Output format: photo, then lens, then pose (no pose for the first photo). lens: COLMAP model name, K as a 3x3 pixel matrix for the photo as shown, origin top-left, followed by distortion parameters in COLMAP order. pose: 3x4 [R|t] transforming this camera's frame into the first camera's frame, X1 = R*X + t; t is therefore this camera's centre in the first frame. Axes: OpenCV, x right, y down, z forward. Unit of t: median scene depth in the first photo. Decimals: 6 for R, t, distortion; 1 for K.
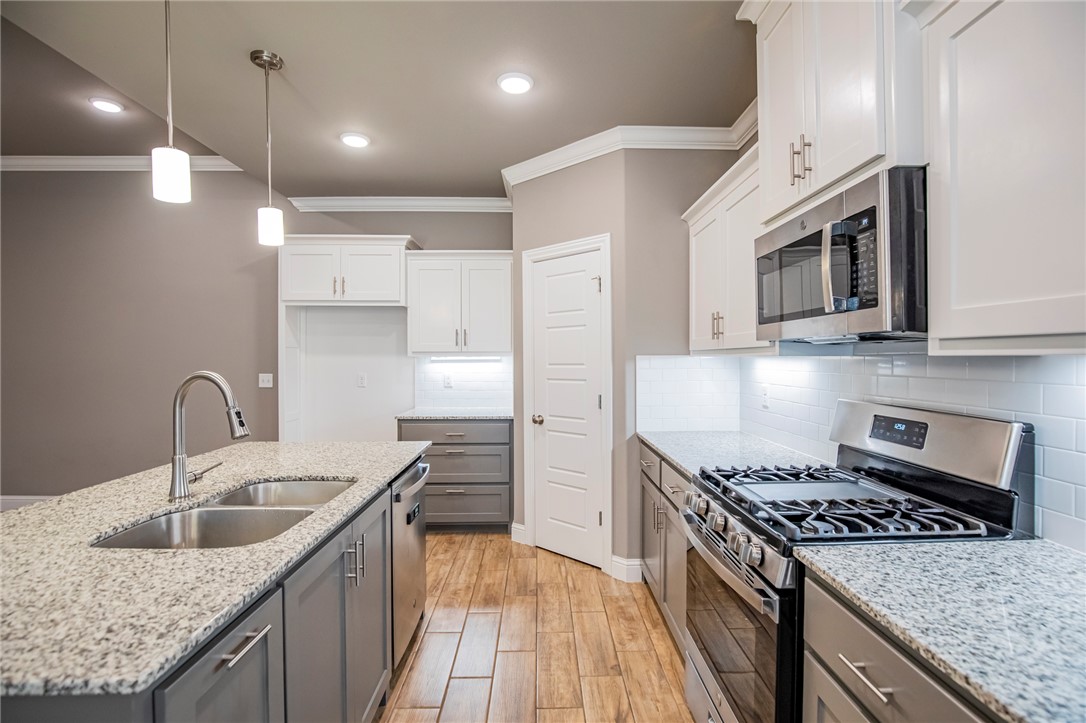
lens RADIAL K [[512.7, 0, 552.3], [0, 512.7, 362.6], [0, 0, 1]] dist [-0.034837, 0.006361]
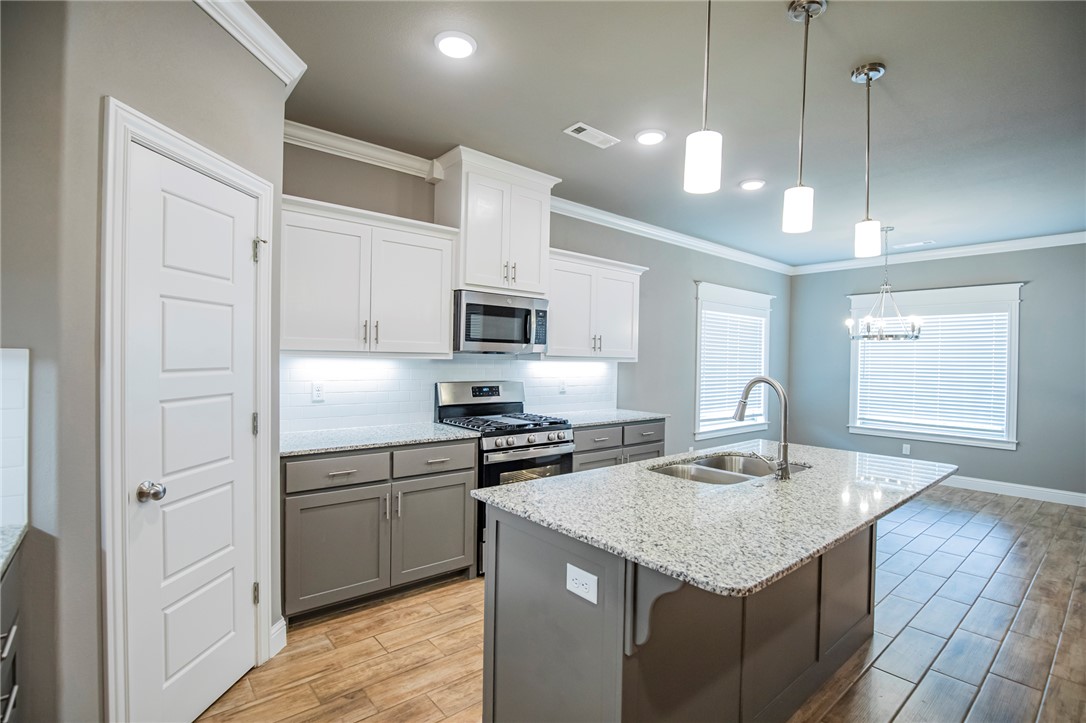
lens RADIAL K [[512.7, 0, 552.3], [0, 512.7, 362.6], [0, 0, 1]] dist [-0.034837, 0.006361]
pose [[-0.629403, -0.014752, 0.776939, -0.686472], [-0.008962, 0.999891, 0.011725, -0.015392], [-0.777027, 0.000417, -0.629467, 1.133230]]
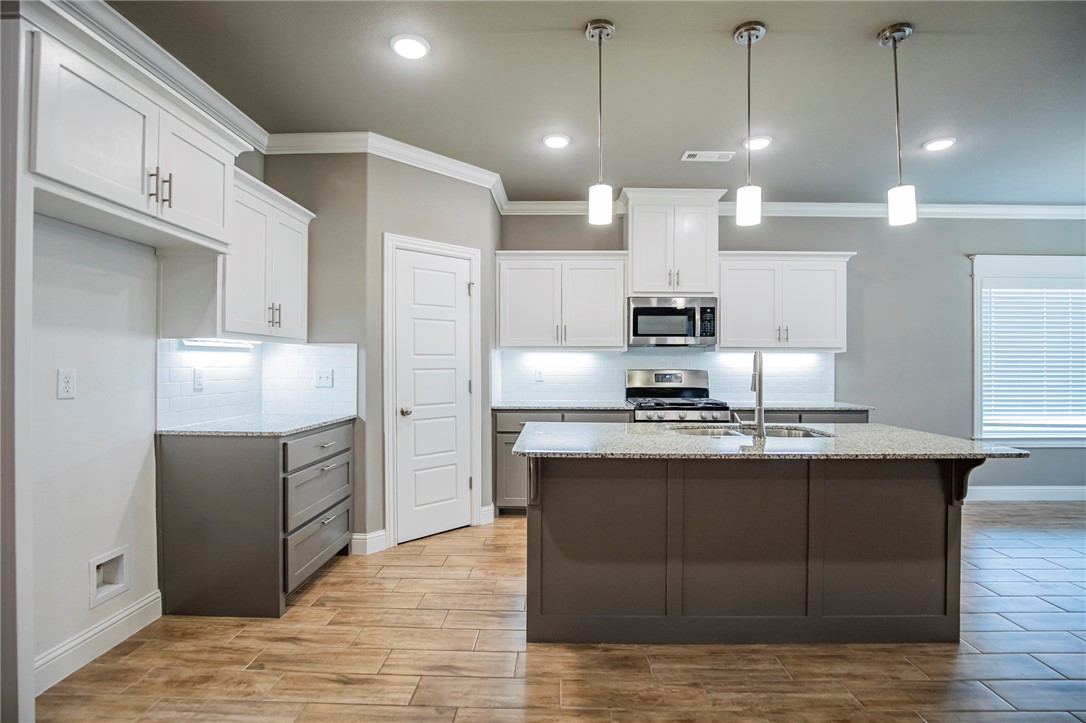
lens RADIAL K [[512.7, 0, 552.3], [0, 512.7, 362.6], [0, 0, 1]] dist [-0.034837, 0.006361]
pose [[0.042737, 0.003983, 0.999078, -1.121428], [0.006022, 0.999973, -0.004244, 0.027941], [-0.999068, 0.006198, 0.042712, 0.766344]]
